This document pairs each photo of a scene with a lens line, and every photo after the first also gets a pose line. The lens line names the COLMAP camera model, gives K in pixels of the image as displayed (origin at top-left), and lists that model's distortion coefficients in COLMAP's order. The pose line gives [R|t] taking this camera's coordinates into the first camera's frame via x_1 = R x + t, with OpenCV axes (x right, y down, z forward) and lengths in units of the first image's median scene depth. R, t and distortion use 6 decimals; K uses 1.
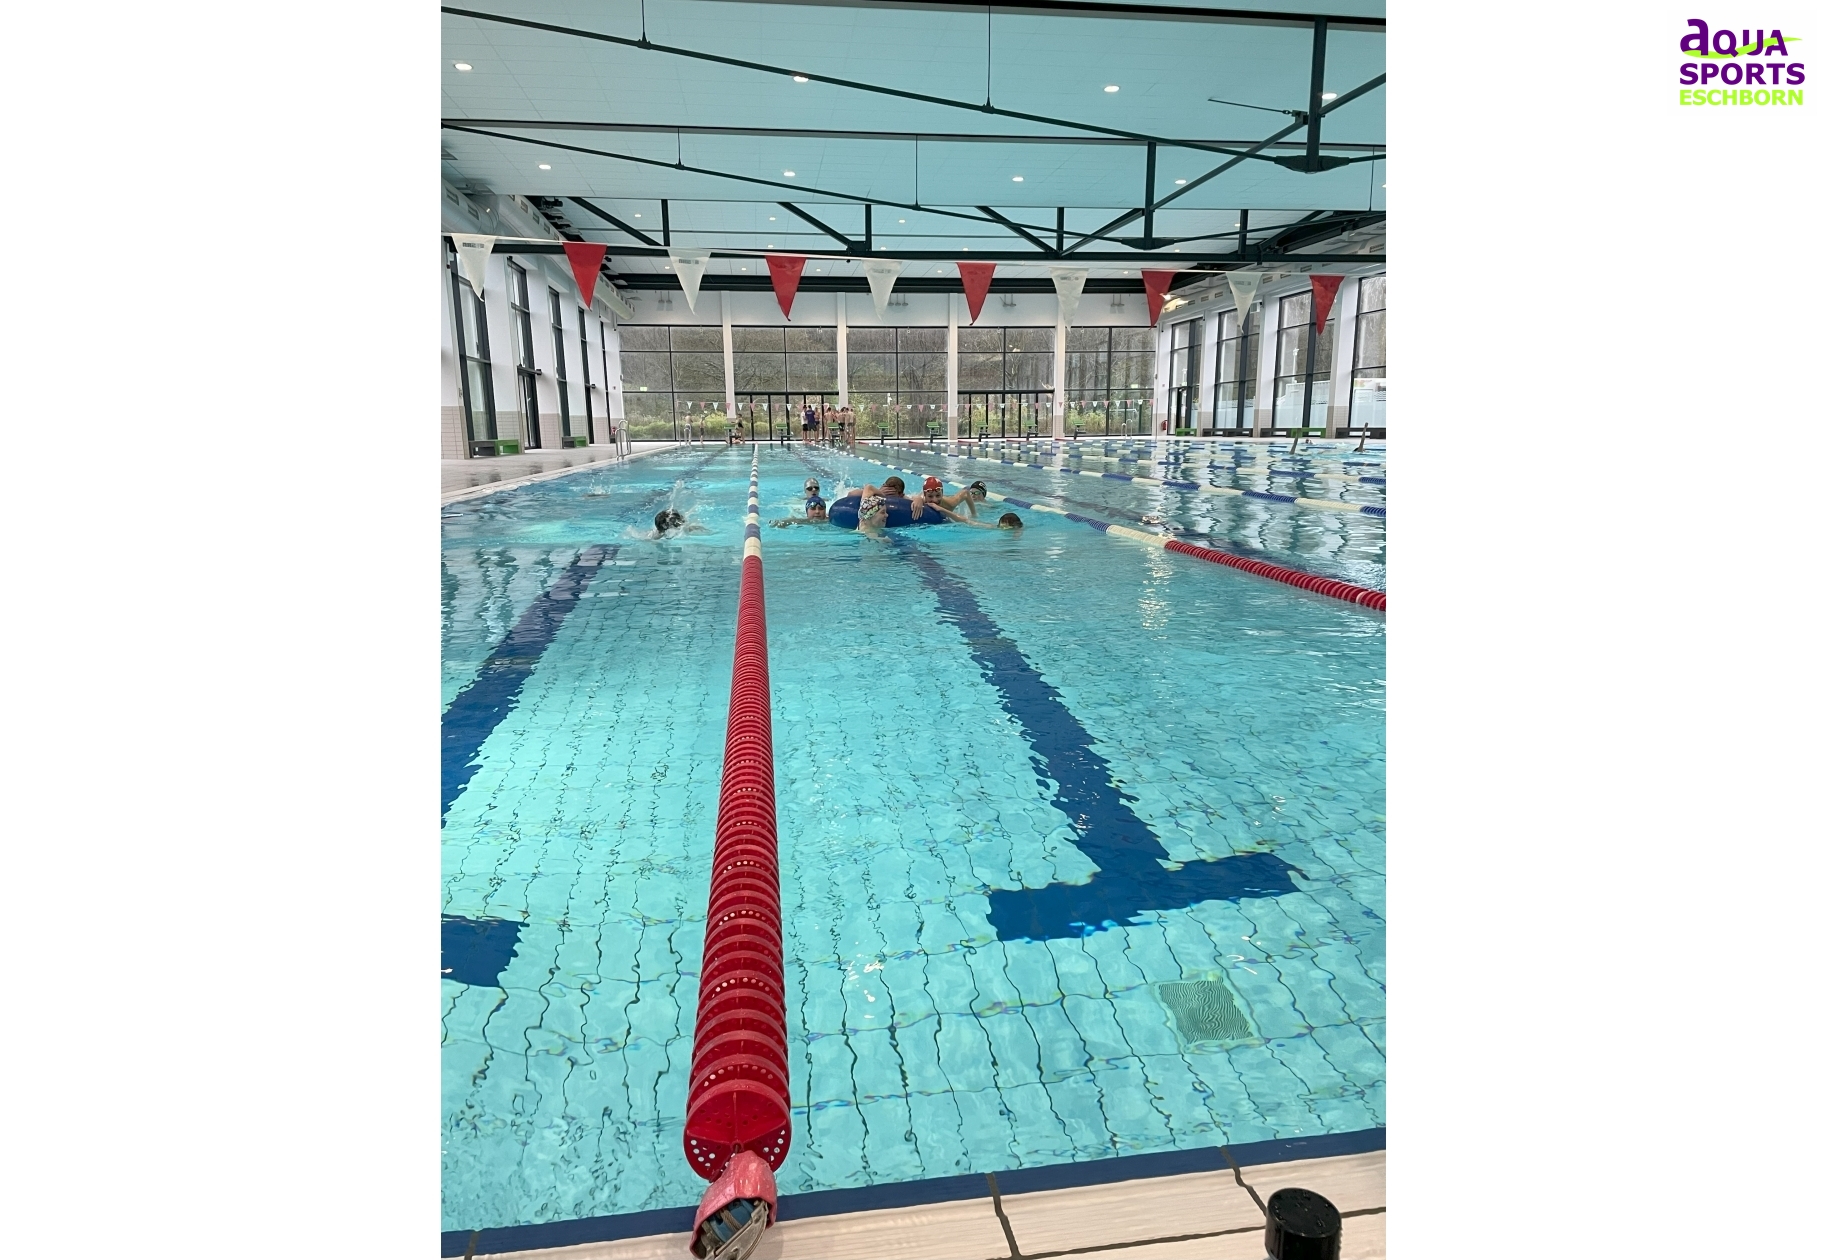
lens RADIAL K [[1044.1, 0, 908.9], [0, 1044.1, 639.0], [0, 0, 1]] dist [0.014077, -0.008017]
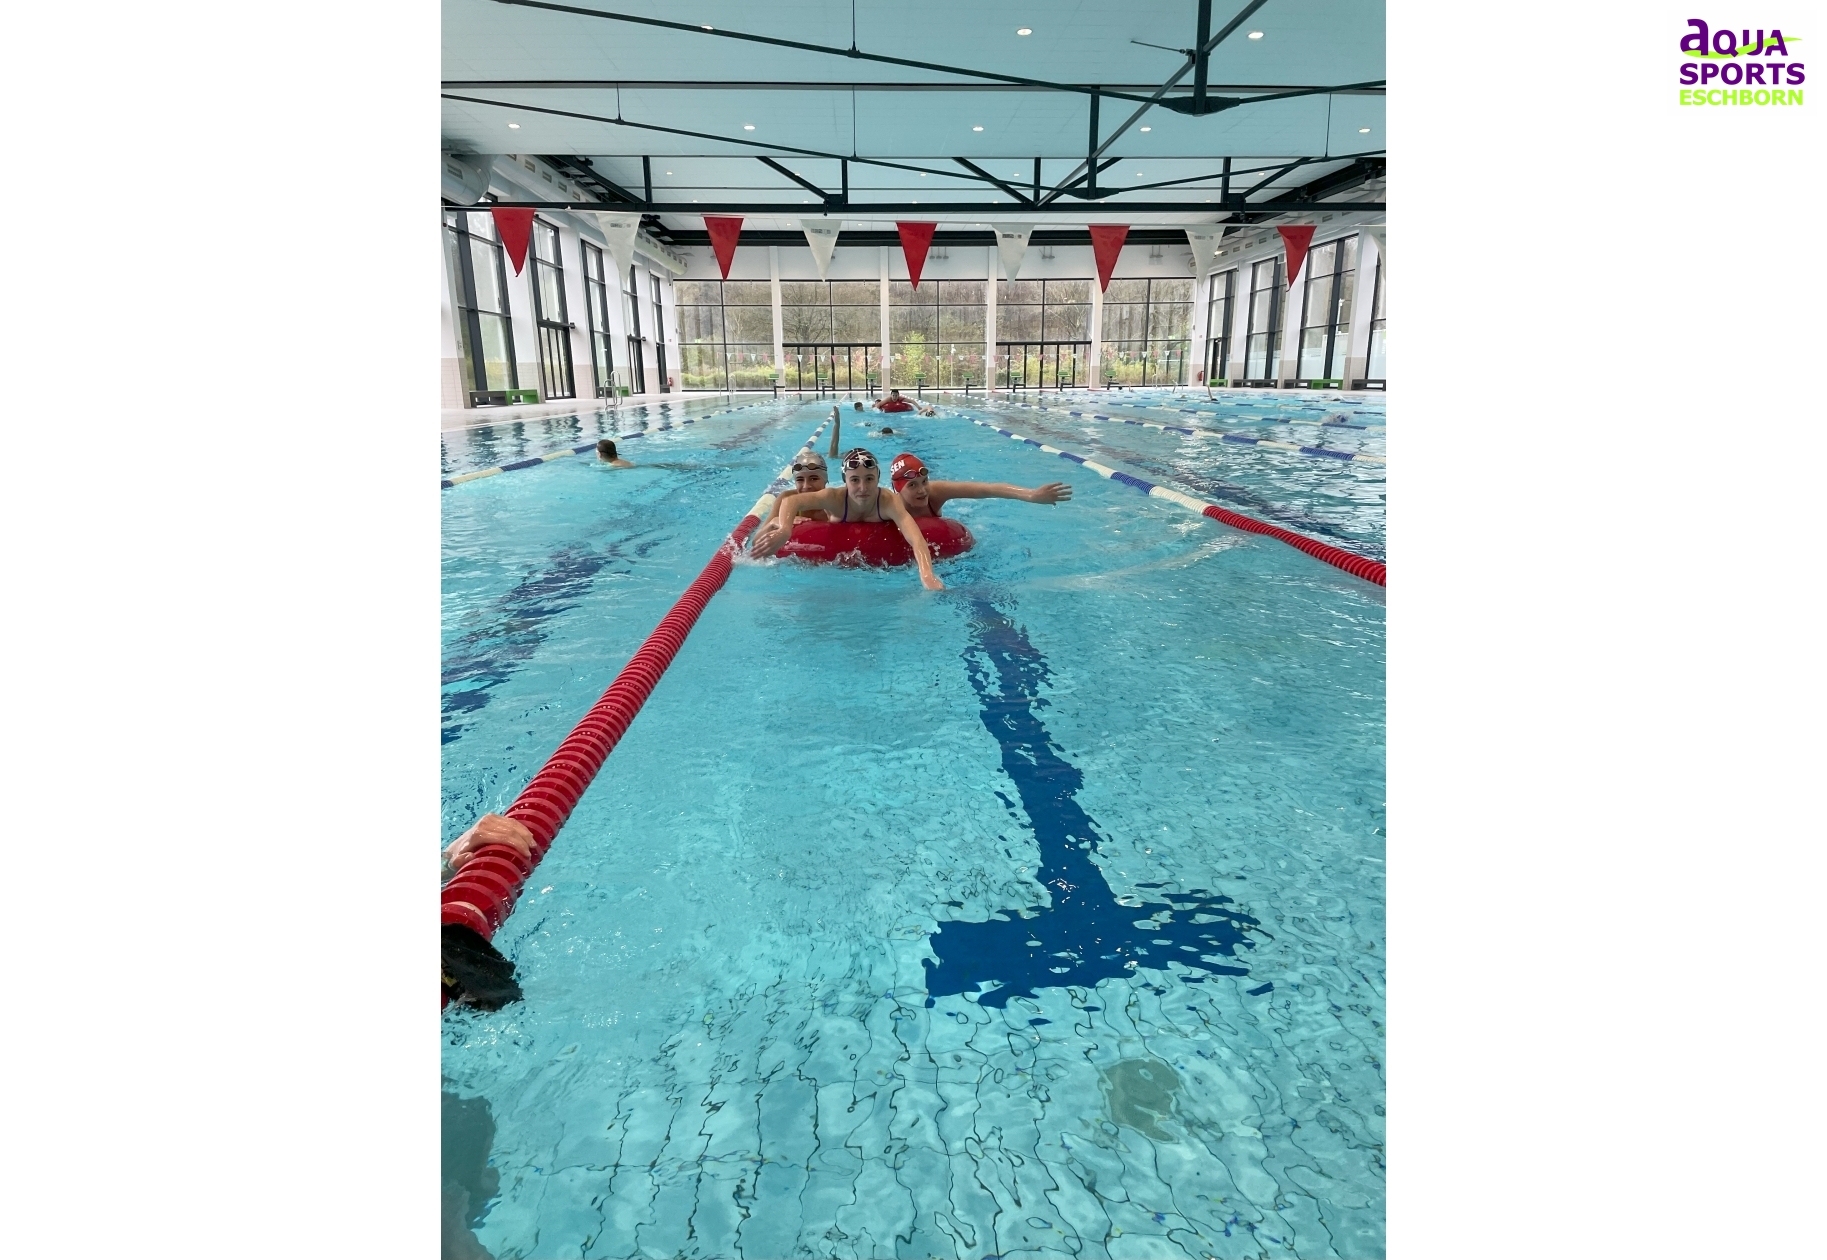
lens RADIAL K [[973.6, 0, 922.4], [0, 973.6, 630.2], [0, 0, 1]] dist [0.011403, -0.011221]
pose [[0.996542, 0.022552, -0.079969, 0.179679], [-0.018092, 0.998263, 0.056064, -0.016565], [0.081094, -0.054423, 0.995220, 0.054613]]
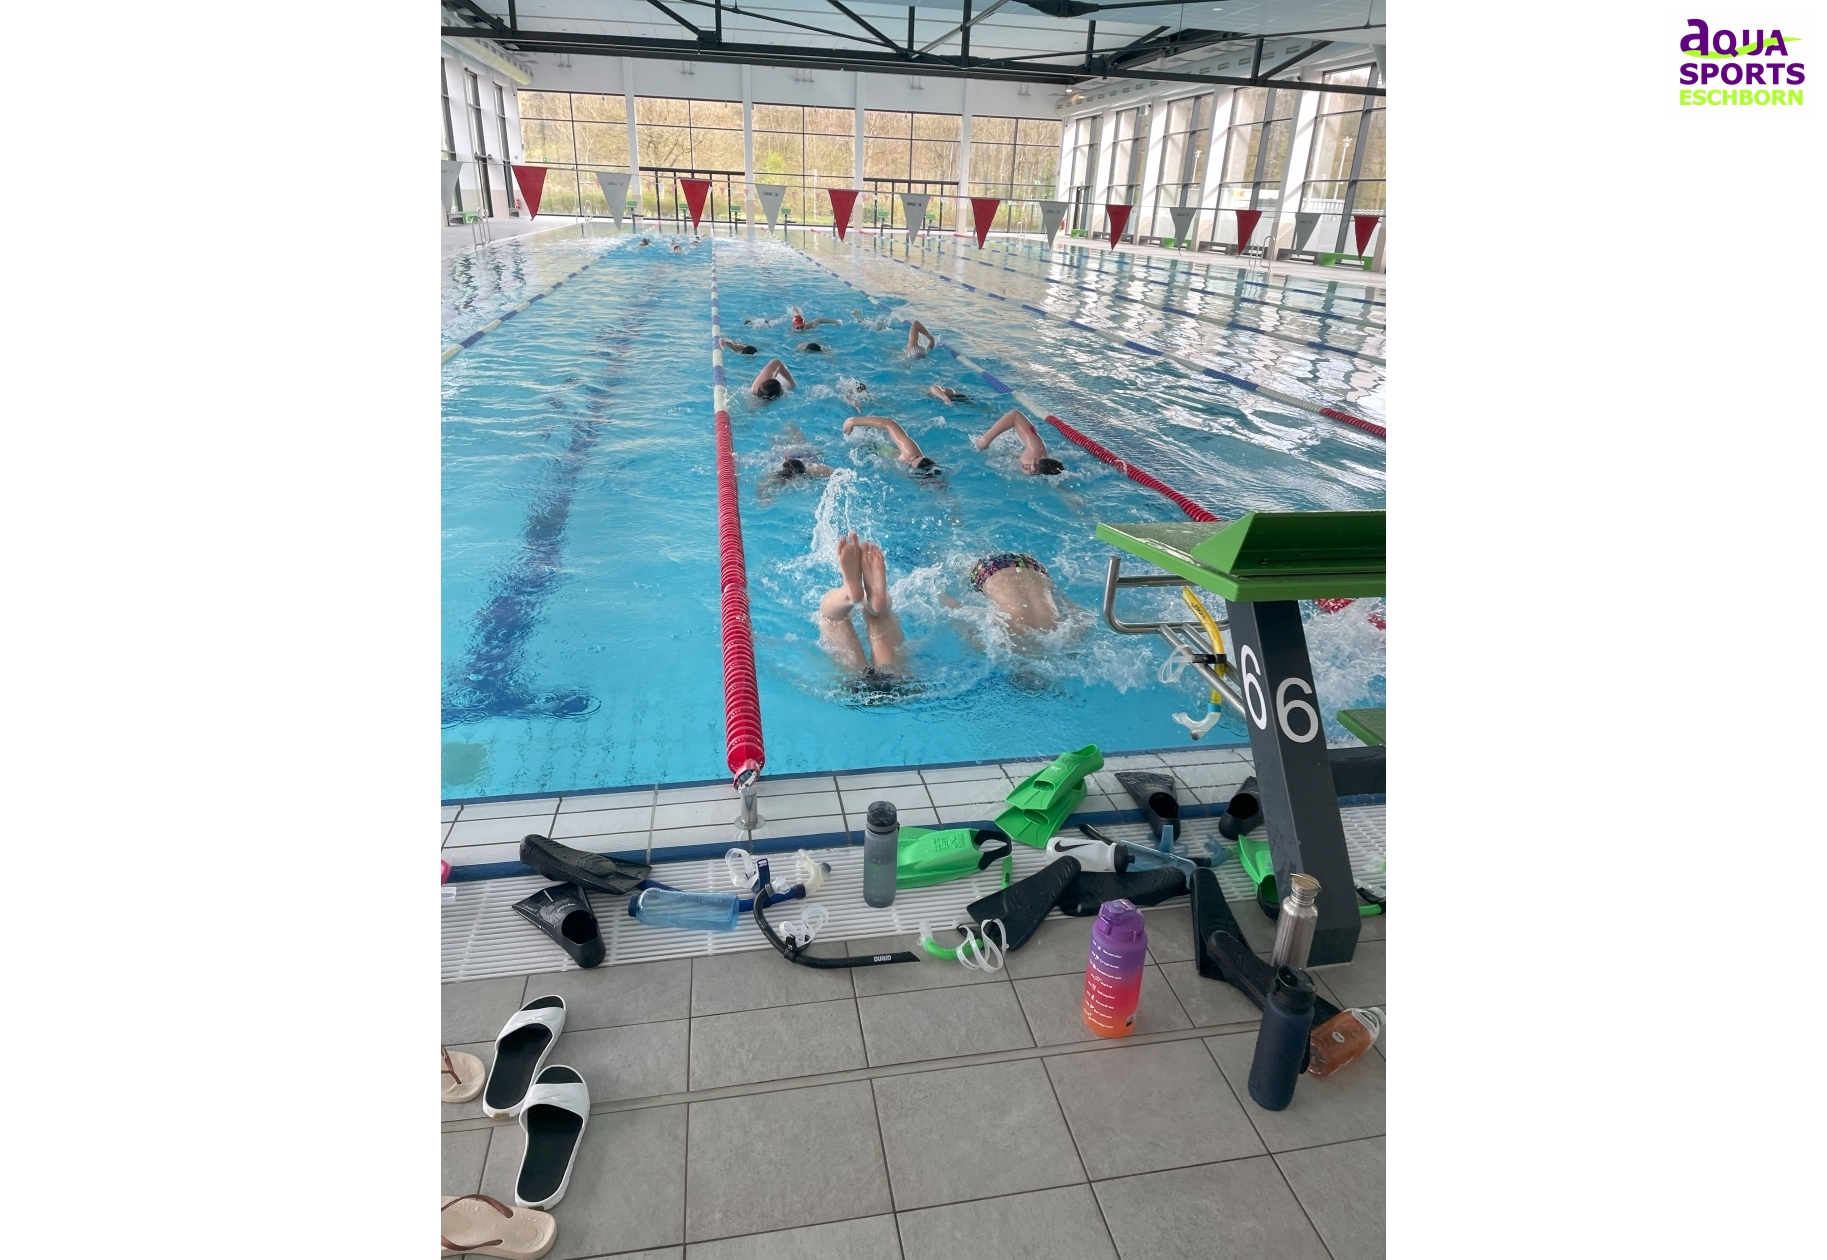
lens RADIAL K [[973.6, 0, 907.8], [0, 973.6, 631.1], [0, 0, 1]] dist [0.011403, -0.011221]
pose [[0.998084, 0.028660, 0.054837, 0.160194], [-0.039776, 0.976061, 0.213829, -0.036945], [-0.047396, -0.215601, 0.975331, -0.077655]]
